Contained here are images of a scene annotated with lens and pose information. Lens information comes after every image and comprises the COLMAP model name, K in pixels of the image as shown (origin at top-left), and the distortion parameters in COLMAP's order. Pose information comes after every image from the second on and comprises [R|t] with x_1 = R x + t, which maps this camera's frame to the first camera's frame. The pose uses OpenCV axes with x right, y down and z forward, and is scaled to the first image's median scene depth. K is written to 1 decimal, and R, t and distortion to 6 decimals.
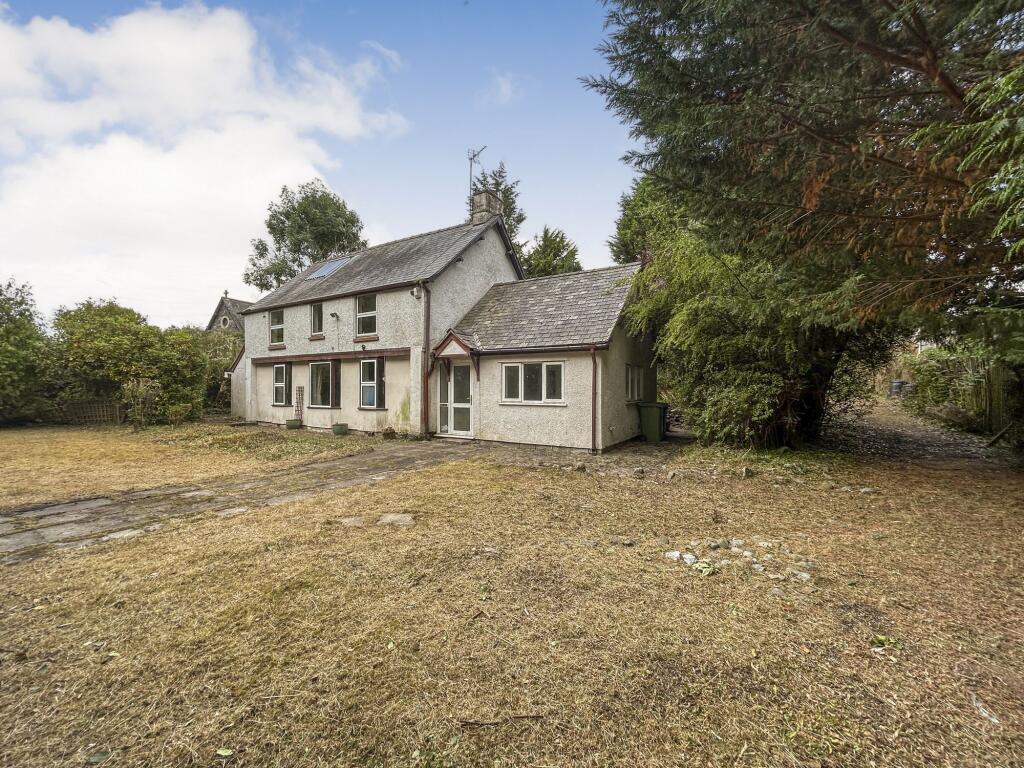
lens RADIAL K [[427.5, 0, 505.2], [0, 427.5, 385.7], [0, 0, 1]] dist [0.001369, 0.000904]
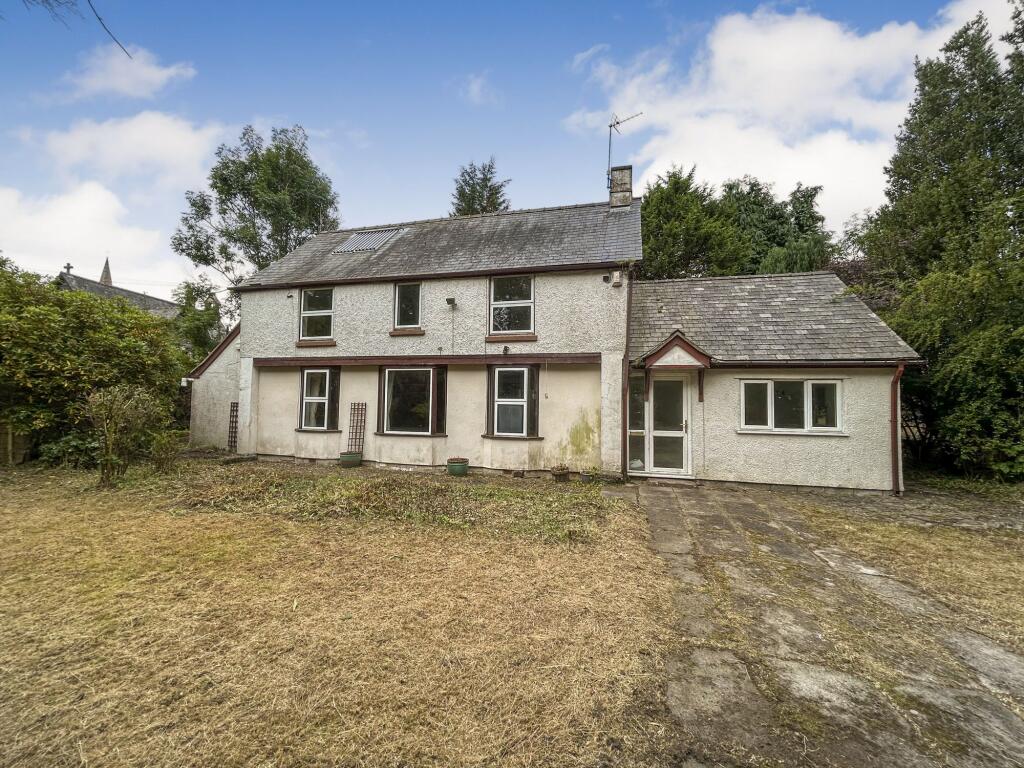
lens RADIAL K [[427.5, 0, 504.9], [0, 427.5, 384.8], [0, 0, 1]] dist [0.001369, 0.000904]
pose [[0.953853, 0.030067, 0.298764, -0.549384], [-0.017570, 0.998858, -0.044428, -0.000869], [-0.299759, 0.037129, 0.953292, 0.338133]]
